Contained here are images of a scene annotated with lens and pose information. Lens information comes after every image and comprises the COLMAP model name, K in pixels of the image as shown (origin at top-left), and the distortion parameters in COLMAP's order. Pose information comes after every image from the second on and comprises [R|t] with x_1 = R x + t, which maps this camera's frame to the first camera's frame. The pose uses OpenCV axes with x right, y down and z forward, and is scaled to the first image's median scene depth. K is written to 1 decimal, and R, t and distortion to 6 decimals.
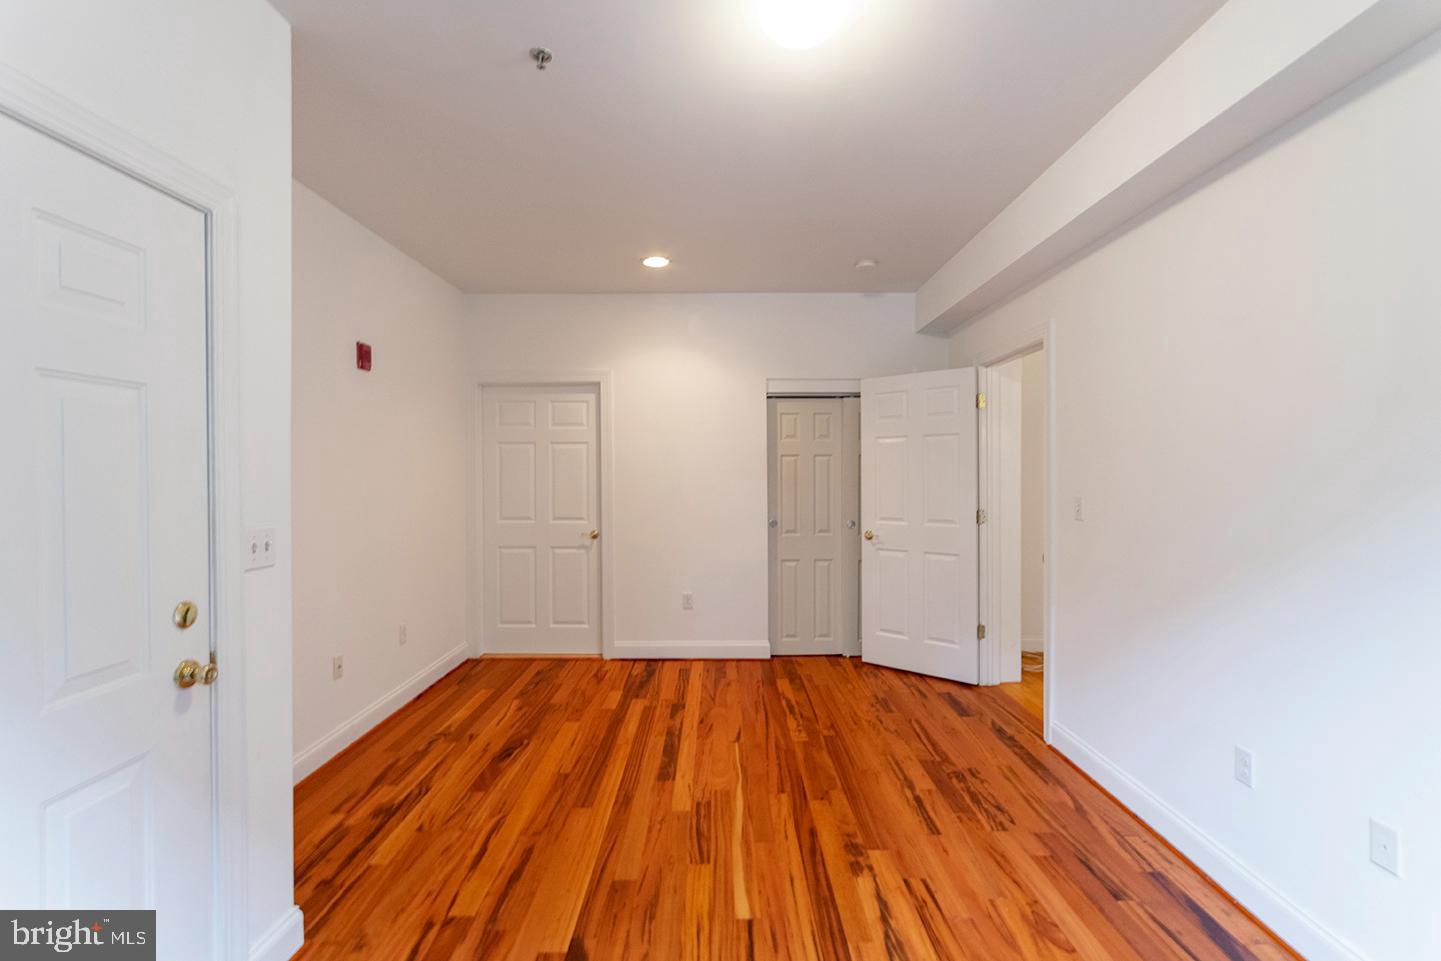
lens RADIAL K [[652.6, 0, 725.0], [0, 652.6, 466.6], [0, 0, 1]] dist [0.000028, 0.000103]
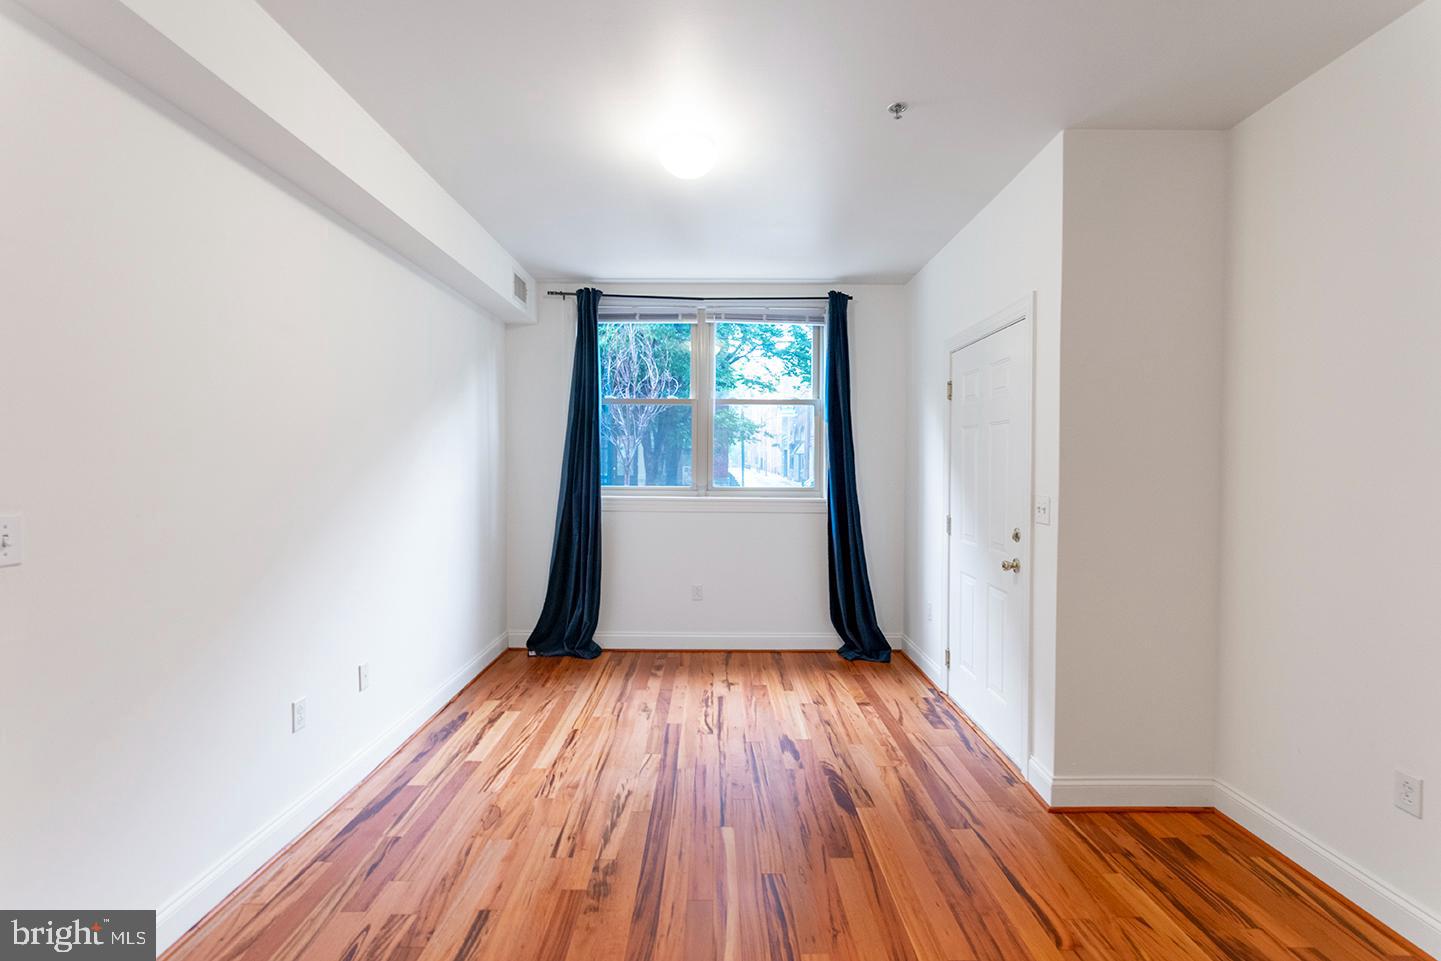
lens RADIAL K [[652.6, 0, 725.0], [0, 652.6, 466.6], [0, 0, 1]] dist [0.000028, 0.000103]
pose [[-0.999965, 0.002271, -0.008099, 0.037126], [0.002272, 0.999997, -0.000213, 0.015838], [0.008098, -0.000231, -0.999967, 2.007393]]
